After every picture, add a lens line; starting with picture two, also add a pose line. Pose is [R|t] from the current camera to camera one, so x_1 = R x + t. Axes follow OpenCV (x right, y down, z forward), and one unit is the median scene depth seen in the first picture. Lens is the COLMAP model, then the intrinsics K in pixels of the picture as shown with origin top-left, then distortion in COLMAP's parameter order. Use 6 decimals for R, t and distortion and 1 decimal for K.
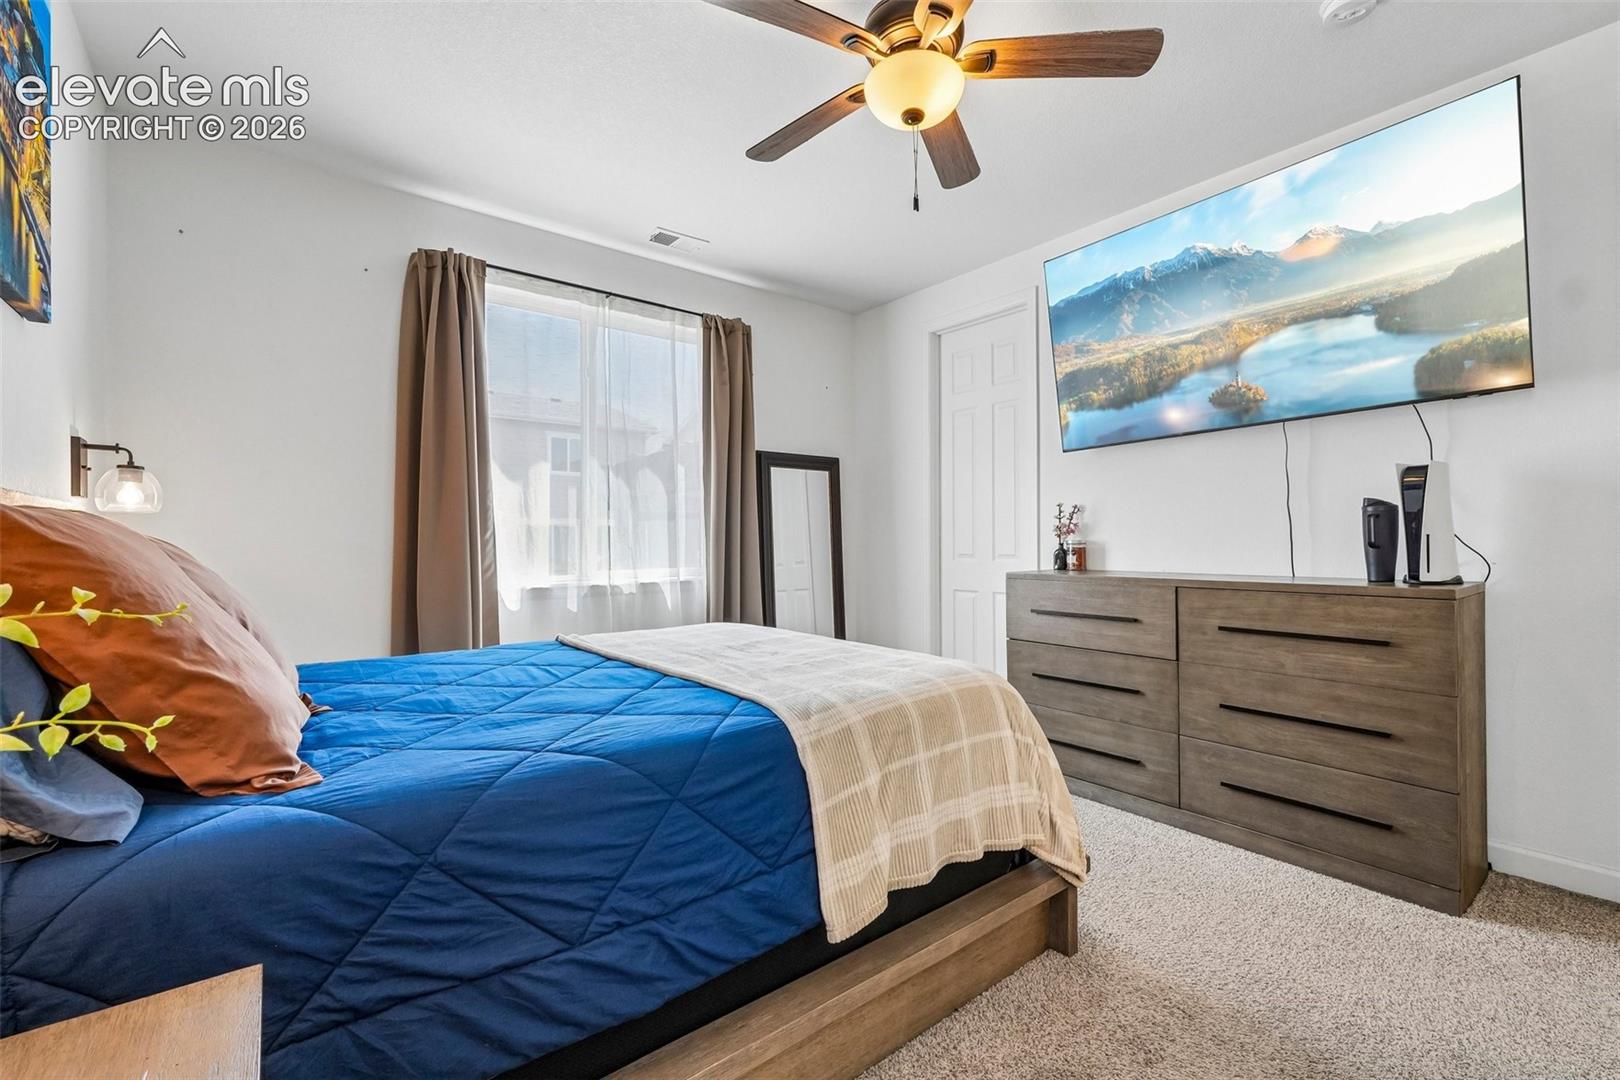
lens RADIAL K [[691.9, 0, 816.9], [0, 691.9, 547.0], [0, 0, 1]] dist [-0.008986, 0.004969]
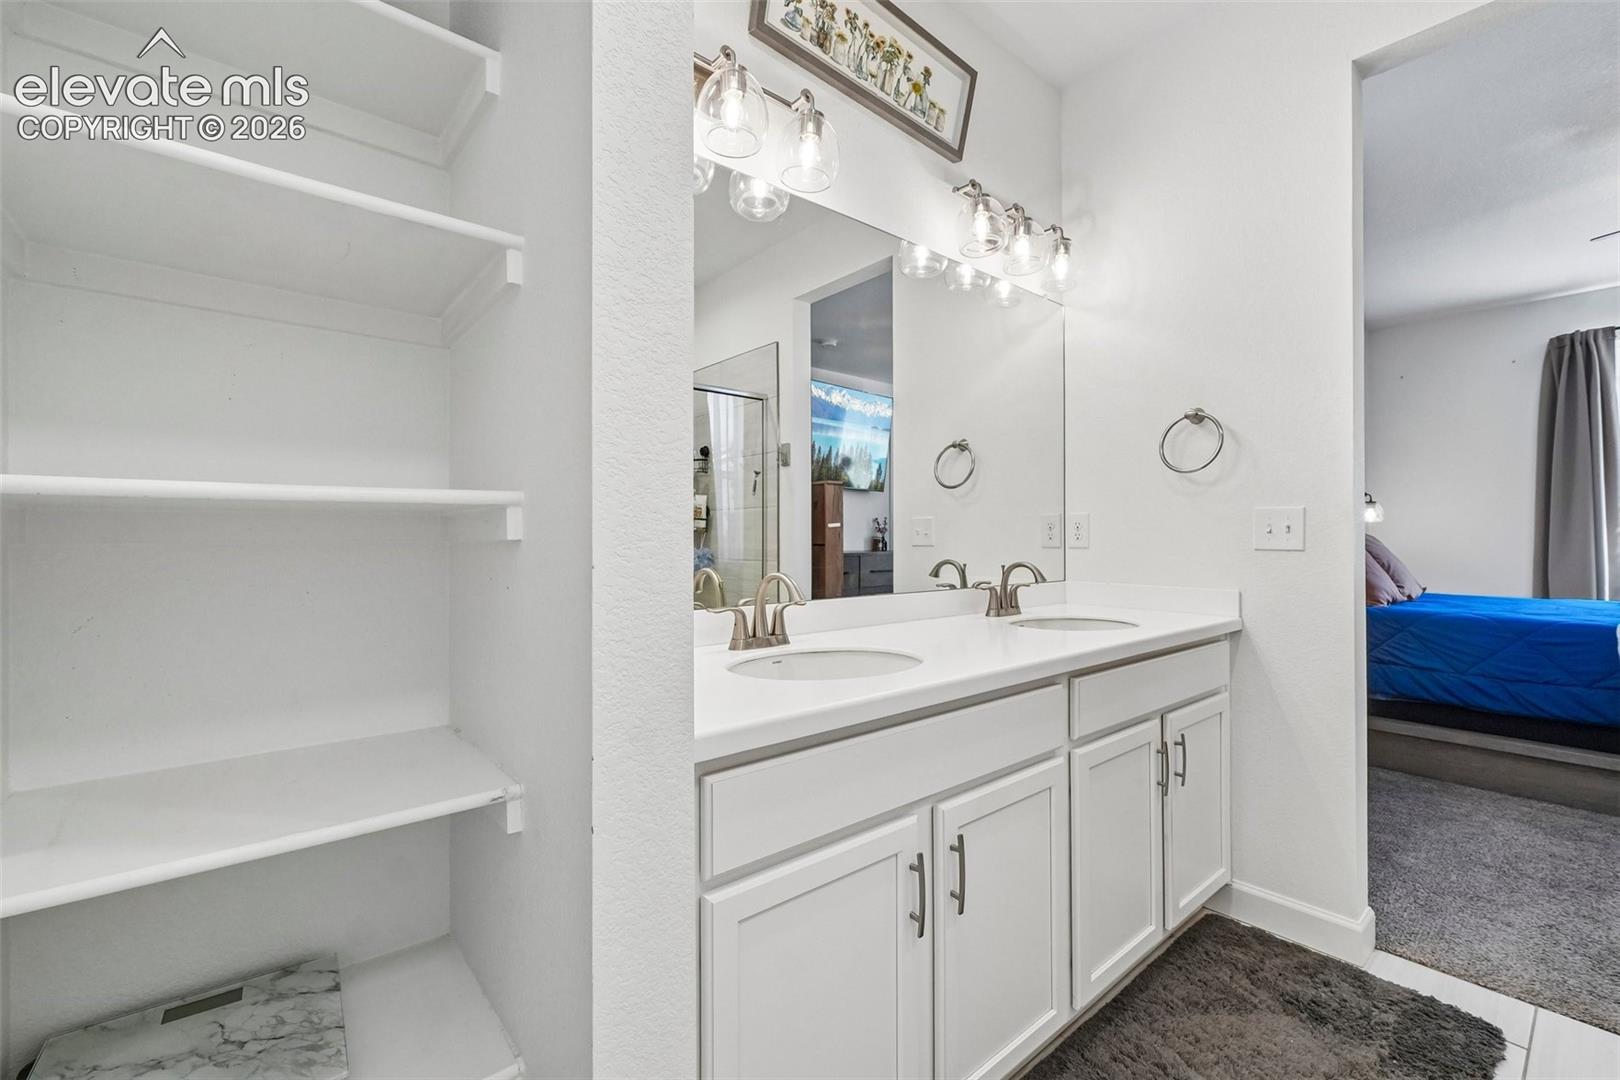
lens RADIAL K [[691.9, 0, 816.7], [0, 691.9, 548.1], [0, 0, 1]] dist [-0.008986, 0.004969]
pose [[0.042189, 0.016882, -0.998967, 2.093644], [0.000088, 0.999857, 0.016901, -0.010100], [0.999110, -0.000801, 0.042182, -1.594248]]
